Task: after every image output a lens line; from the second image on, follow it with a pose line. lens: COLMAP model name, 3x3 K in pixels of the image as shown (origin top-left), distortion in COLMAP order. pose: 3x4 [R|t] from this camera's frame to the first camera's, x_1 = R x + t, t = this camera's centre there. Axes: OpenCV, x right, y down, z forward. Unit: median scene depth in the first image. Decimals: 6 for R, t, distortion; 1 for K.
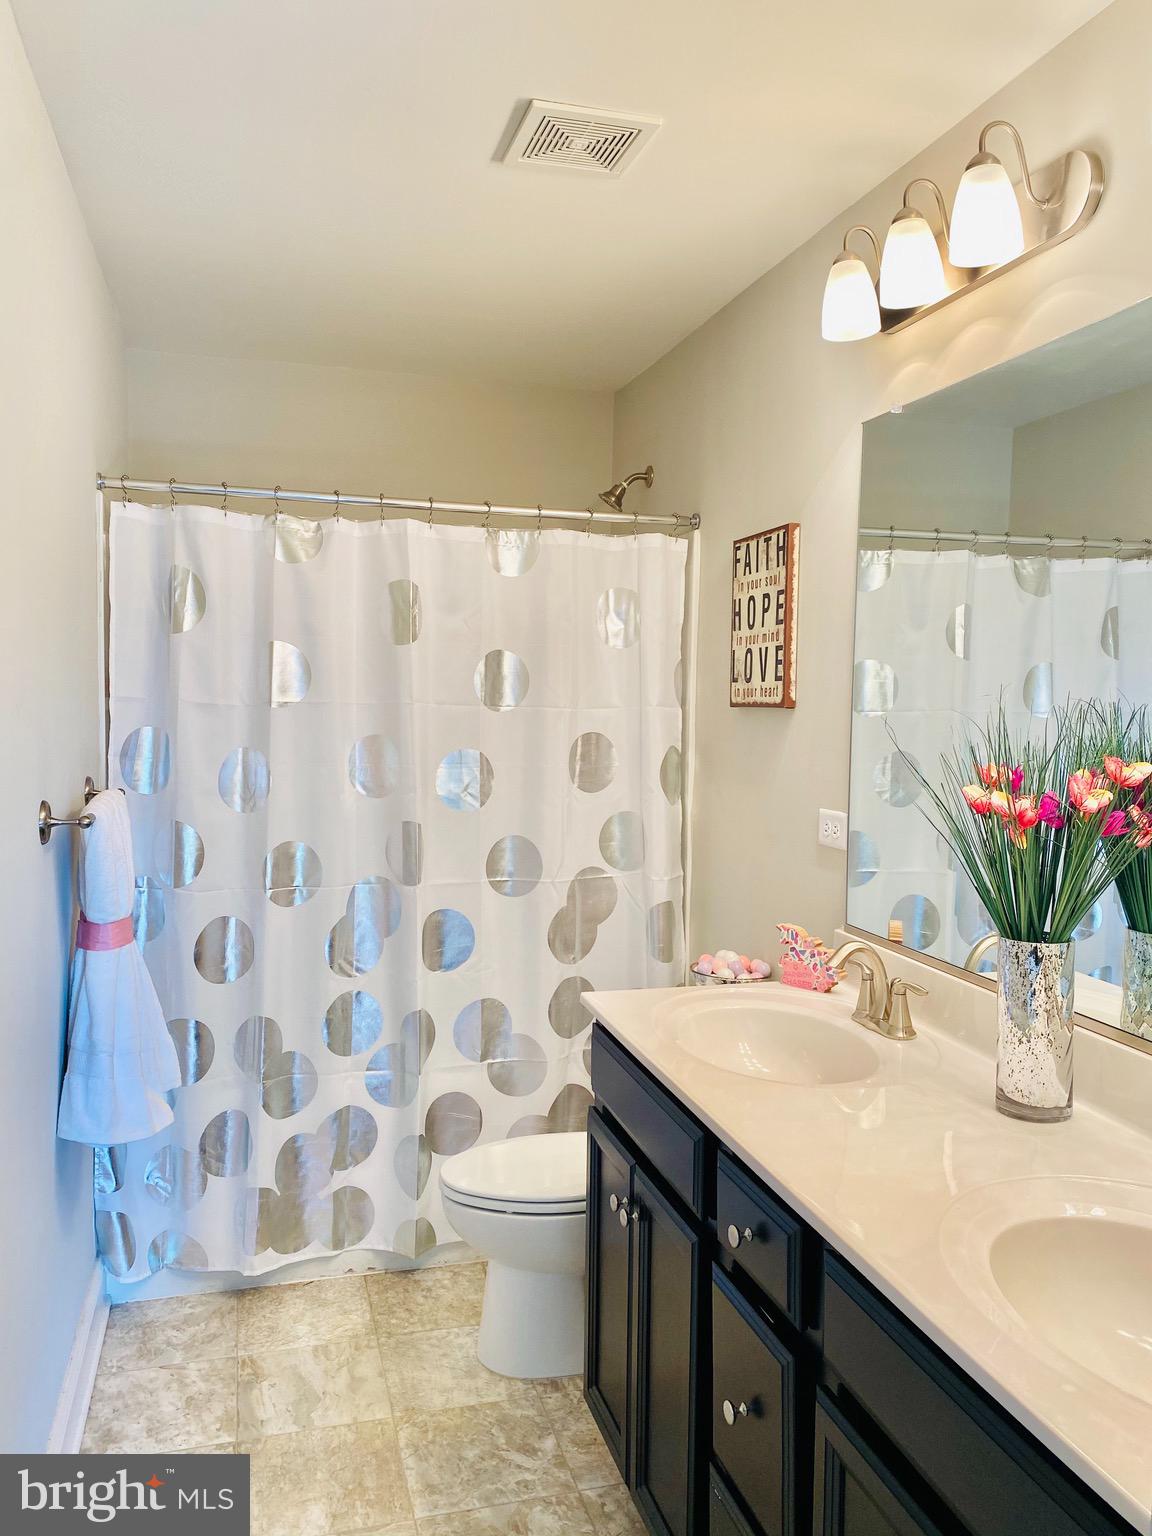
lens RADIAL K [[1180.2, 0, 576.0], [0, 1180.2, 768.0], [0, 0, 1]] dist [0.113091, -0.141399]
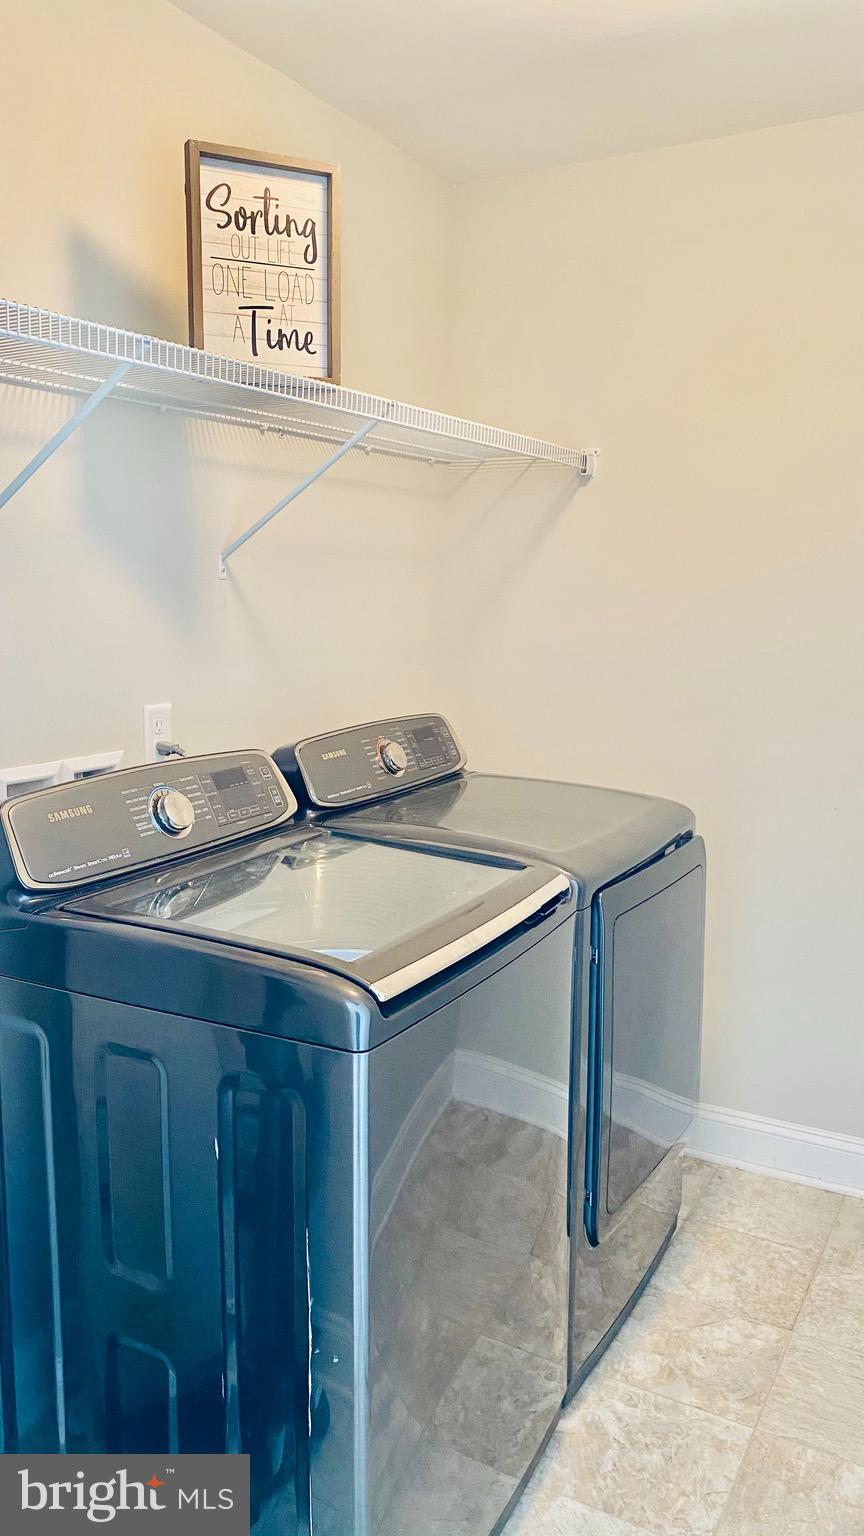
lens RADIAL K [[1149.7, 0, 432.0], [0, 1149.7, 768.0], [0, 0, 1]] dist [-0.002782, 0.001385]
pose [[-0.705551, -0.176453, 0.686340, -0.473465], [-0.012506, 0.971454, 0.236898, -0.118282], [-0.708549, 0.158560, -0.687617, 1.663436]]
